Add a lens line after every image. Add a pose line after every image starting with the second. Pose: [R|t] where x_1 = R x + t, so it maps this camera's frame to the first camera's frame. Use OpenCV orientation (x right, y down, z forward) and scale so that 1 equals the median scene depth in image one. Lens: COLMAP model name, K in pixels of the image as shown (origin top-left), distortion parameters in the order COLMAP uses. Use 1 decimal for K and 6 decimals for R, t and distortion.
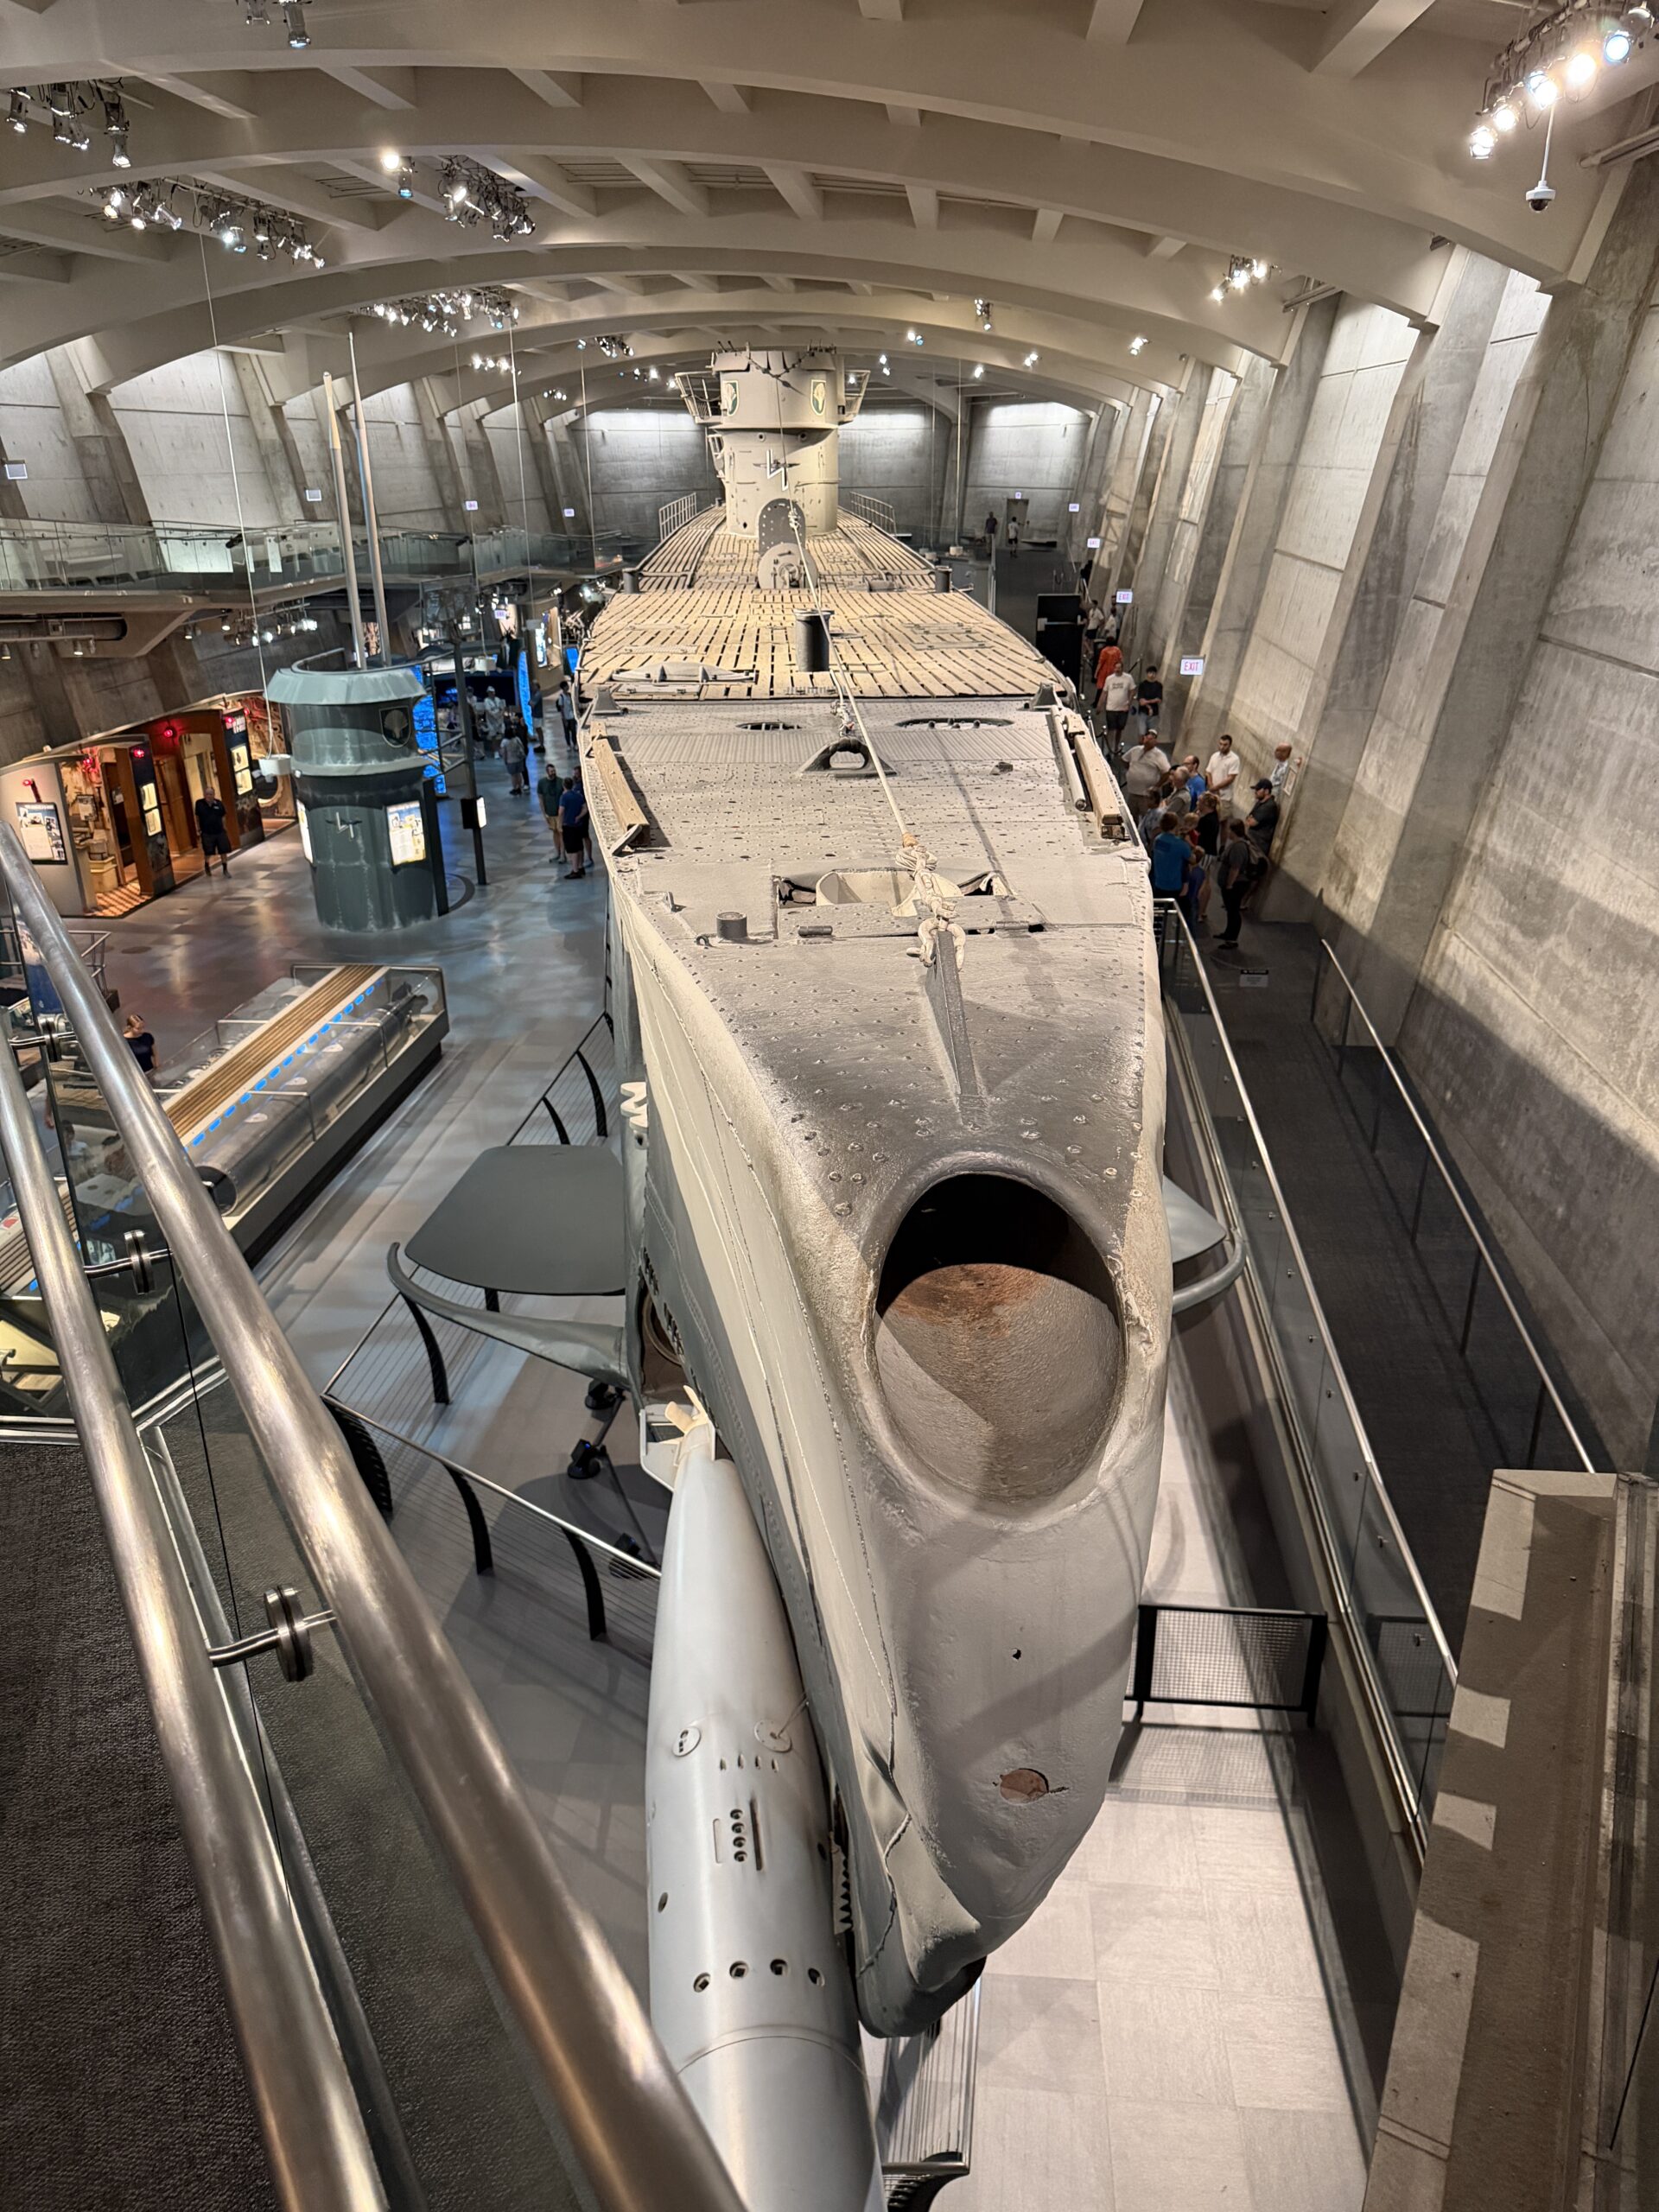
lens RADIAL K [[1532.0, 0, 835.9], [0, 1532.0, 1108.7], [0, 0, 1]] dist [0.041585, -0.024486]
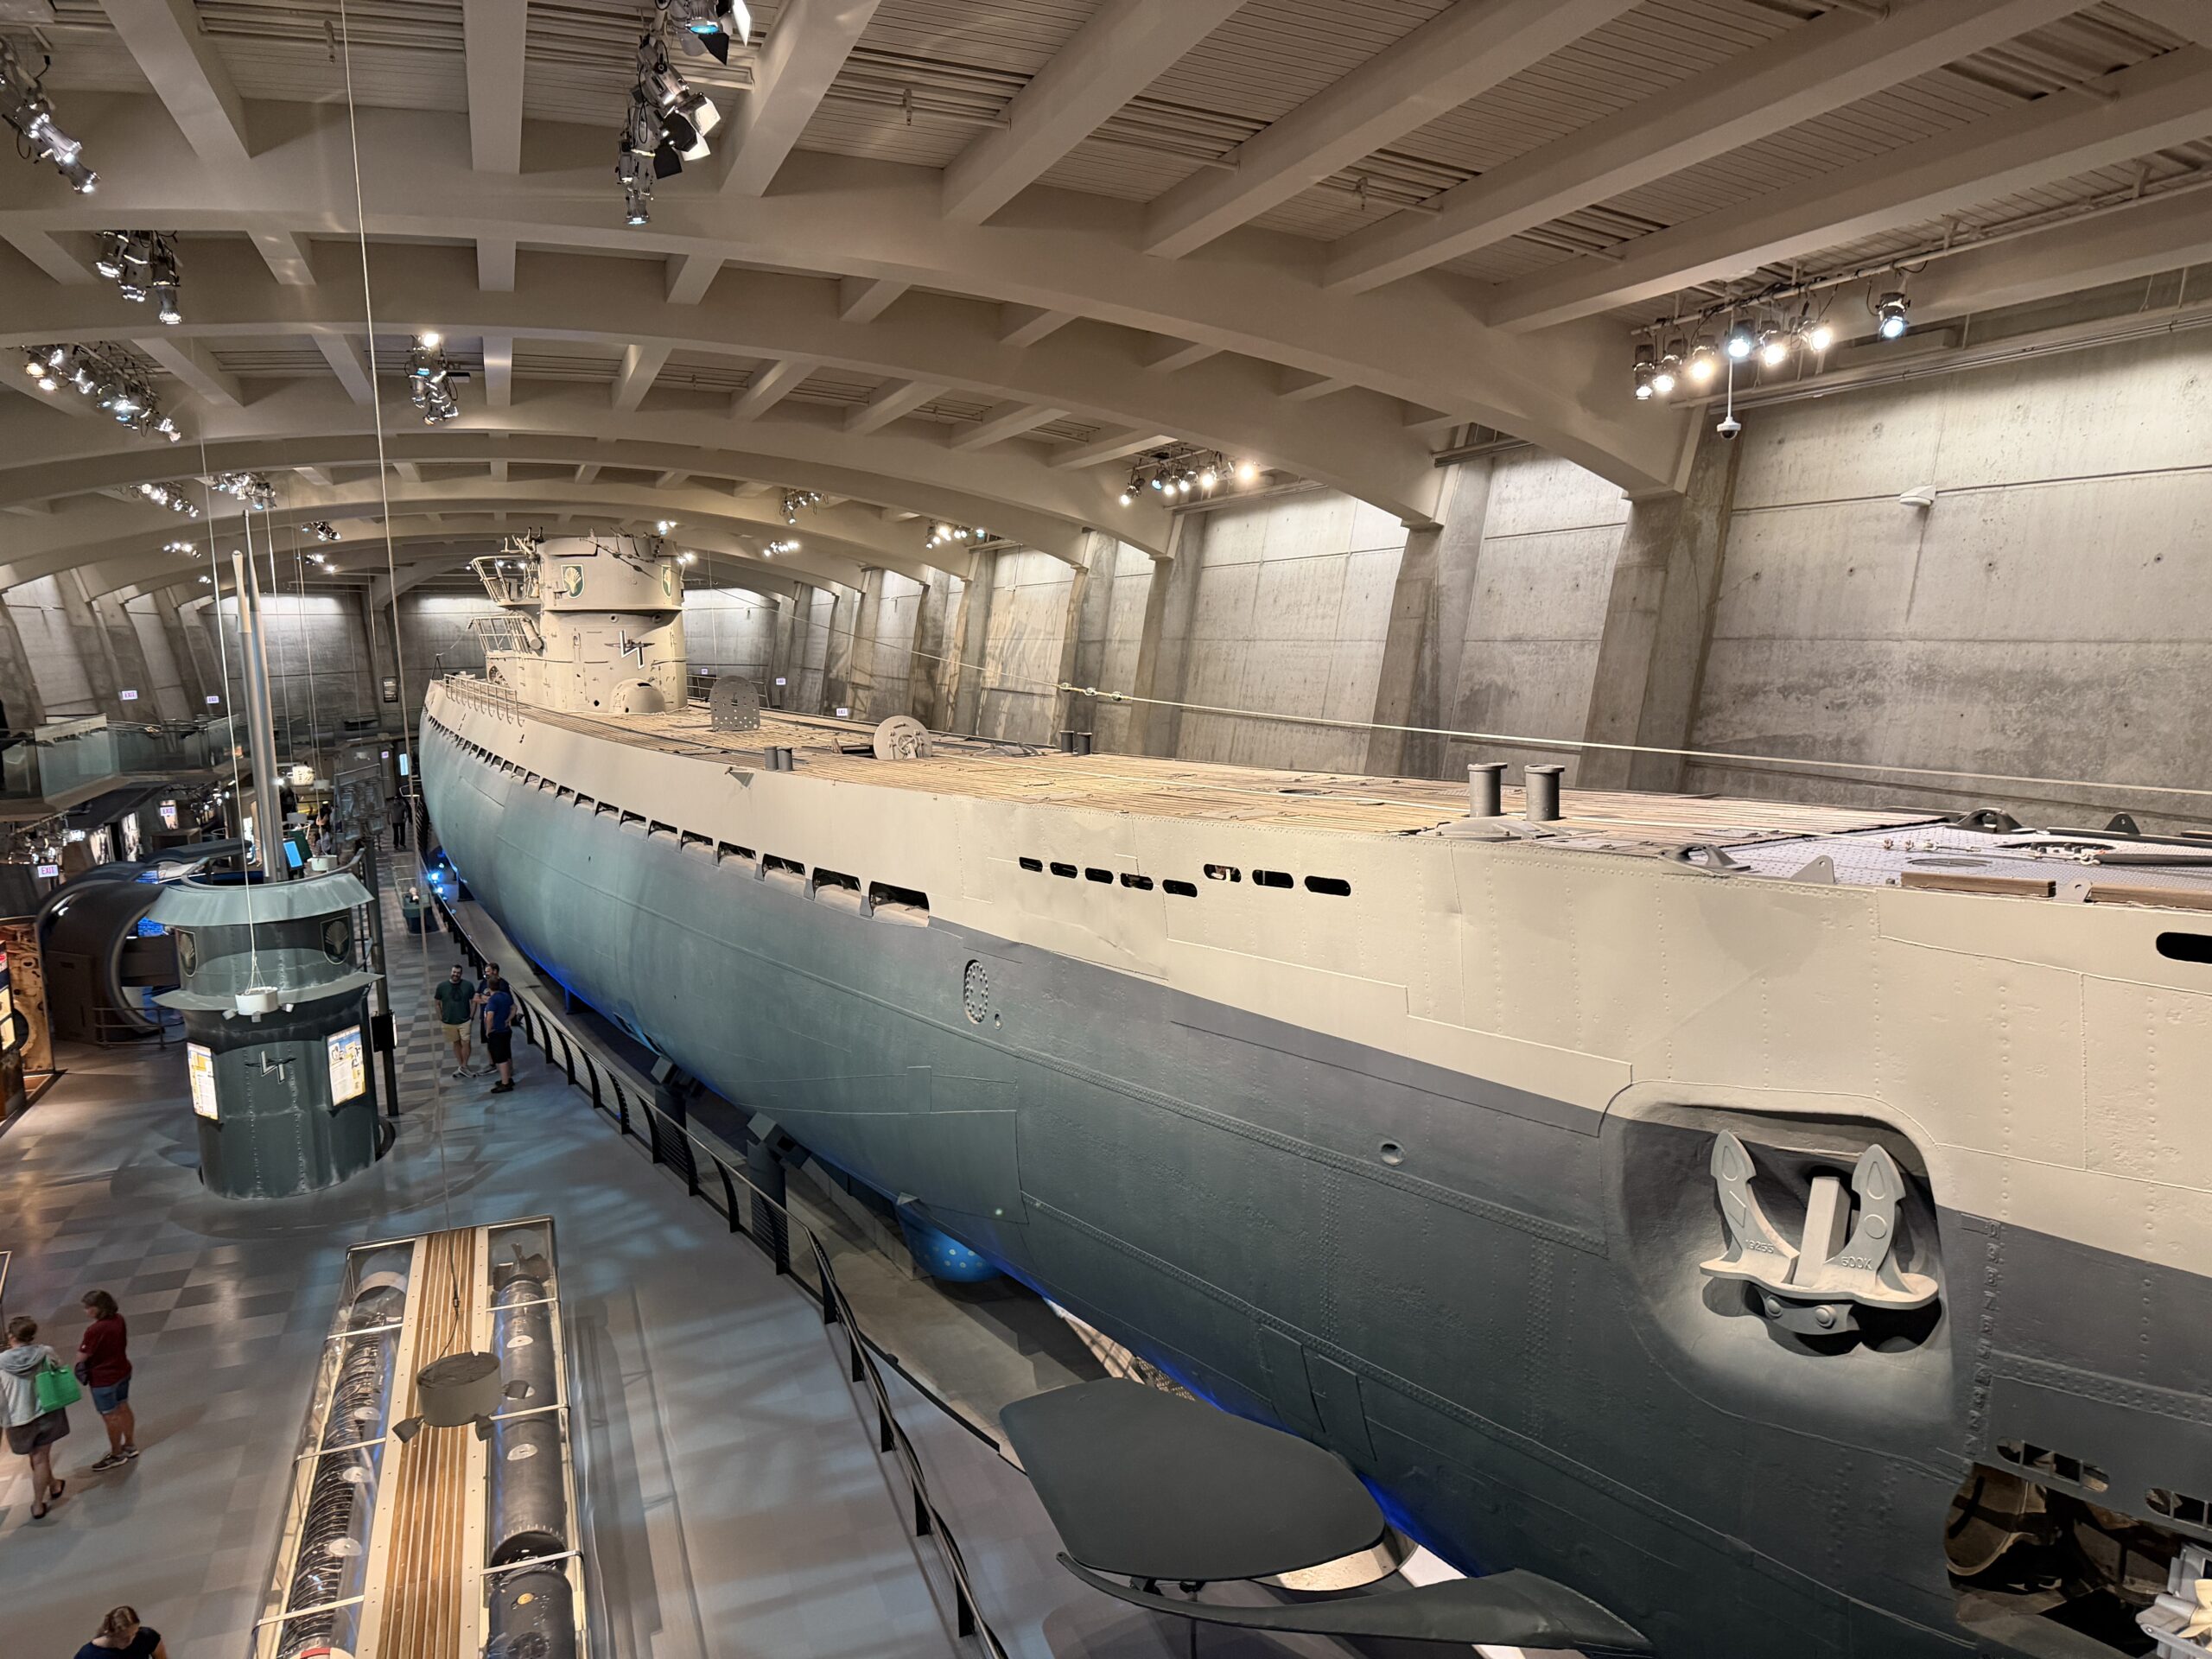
lens RADIAL K [[1532.0, 0, 1077.2], [0, 1532.0, 882.3], [0, 0, 1]] dist [0.041585, -0.024486]
pose [[0.902031, -0.081177, 0.423970, -0.268394], [0.180426, 0.963153, -0.199457, -0.038835], [-0.392157, 0.256411, 0.883440, 0.095942]]
